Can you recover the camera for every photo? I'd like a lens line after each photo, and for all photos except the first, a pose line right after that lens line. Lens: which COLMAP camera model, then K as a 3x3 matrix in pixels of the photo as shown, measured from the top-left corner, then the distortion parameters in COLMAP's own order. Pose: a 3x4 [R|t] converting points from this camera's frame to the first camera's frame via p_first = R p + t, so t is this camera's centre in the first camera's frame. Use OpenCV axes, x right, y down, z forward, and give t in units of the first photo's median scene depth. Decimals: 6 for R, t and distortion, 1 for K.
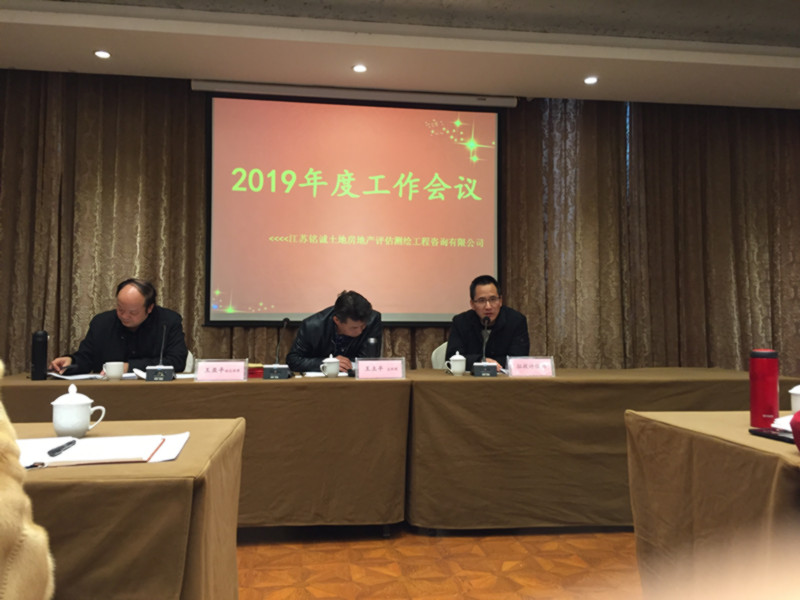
lens RADIAL K [[681.4, 0, 400.5], [0, 681.4, 304.8], [0, 0, 1]] dist [0.080346, -0.112460]
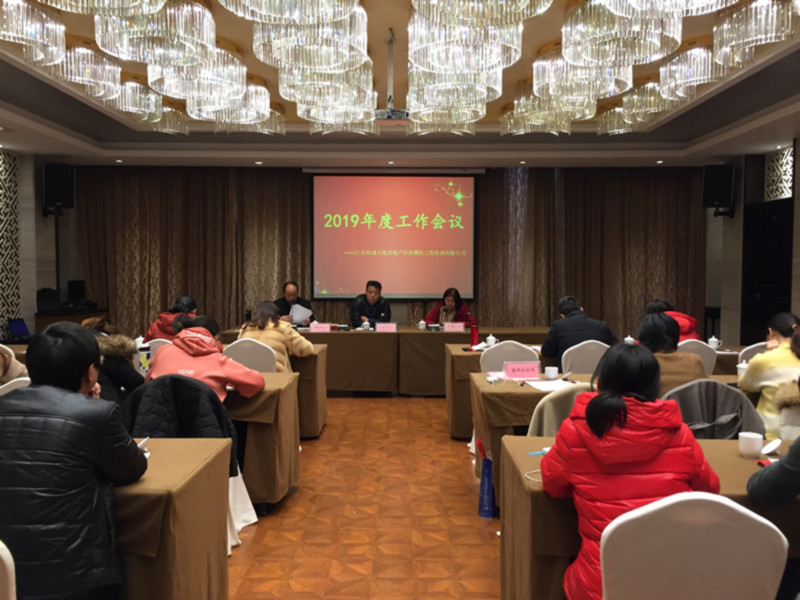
lens RADIAL K [[684.1, 0, 400.0], [0, 684.1, 302.4], [0, 0, 1]] dist [0.081642, -0.096476]
pose [[0.990266, 0.004622, -0.139112, 0.205253], [0.005781, 0.997221, 0.074279, -0.098526], [0.139069, -0.074360, 0.987487, -0.778759]]
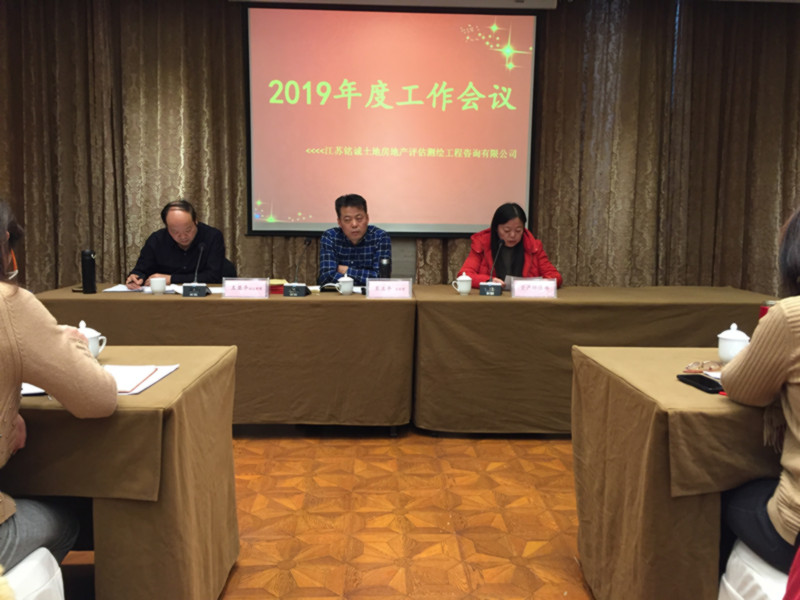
lens RADIAL K [[684.1, 0, 400.0], [0, 684.1, 302.4], [0, 0, 1]] dist [0.081642, -0.096476]
pose [[0.994710, 0.020322, -0.100691, 0.058550], [-0.004382, 0.987737, 0.156063, -0.032965], [0.102628, -0.154796, 0.982602, -0.044435]]
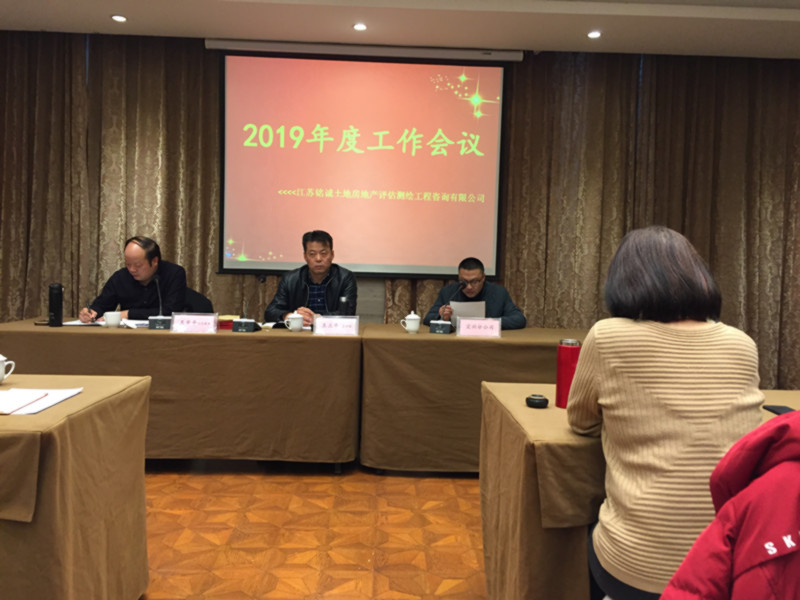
lens RADIAL K [[684.1, 0, 400.0], [0, 684.1, 302.4], [0, 0, 1]] dist [0.081642, -0.096476]
pose [[0.993590, 0.029826, -0.109041, 0.115307], [-0.019602, 0.995412, 0.093657, -0.029770], [0.111334, -0.090919, 0.989615, -0.049010]]
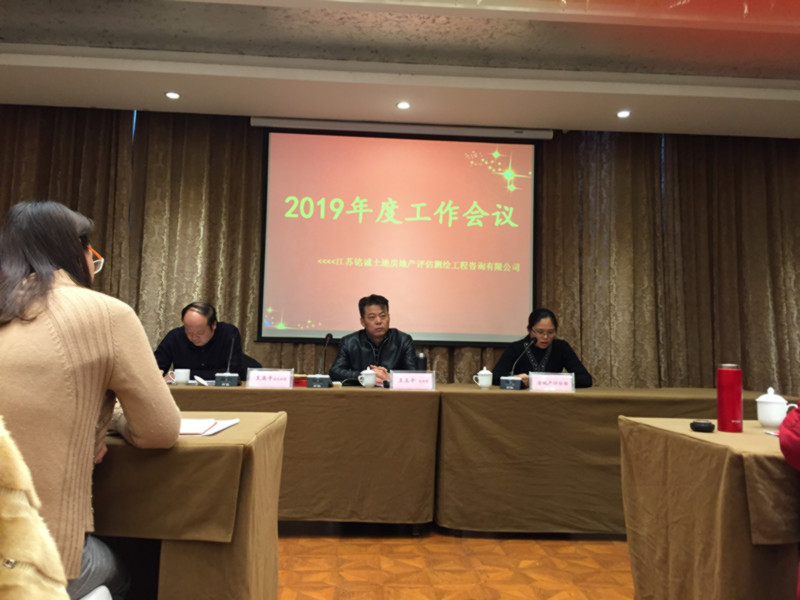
lens RADIAL K [[684.1, 0, 400.0], [0, 684.1, 302.4], [0, 0, 1]] dist [0.081642, -0.096476]
pose [[0.997097, 0.013140, -0.075004, 0.018564], [-0.016009, 0.999158, -0.037770, 0.006020], [0.074444, 0.038861, 0.996468, -0.061733]]
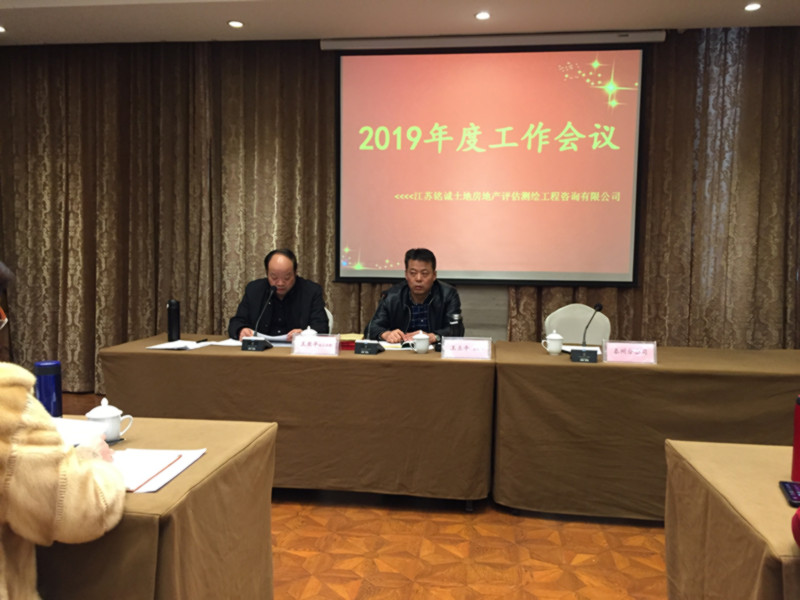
lens RADIAL K [[681.4, 0, 400.5], [0, 681.4, 304.8], [0, 0, 1]] dist [0.080346, -0.112460]
pose [[0.966261, 0.028316, -0.256004, 0.078591], [-0.000243, 0.994038, 0.109033, -0.047077], [0.257566, -0.105292, 0.960507, 0.012992]]
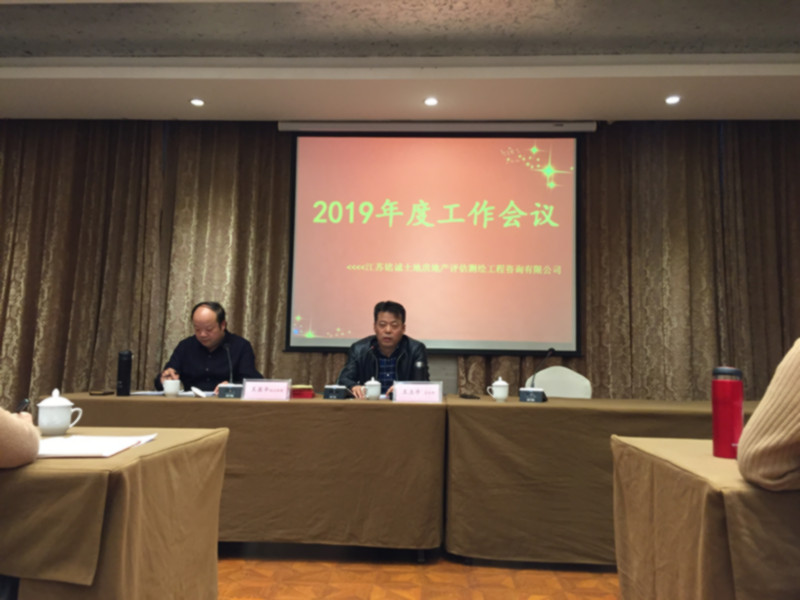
lens RADIAL K [[684.1, 0, 400.0], [0, 684.1, 302.4], [0, 0, 1]] dist [0.081642, -0.096476]
pose [[0.982505, -0.000940, -0.186235, 0.079940], [-0.008530, 0.998711, -0.050042, 0.007315], [0.186042, 0.050755, 0.981230, -0.003724]]
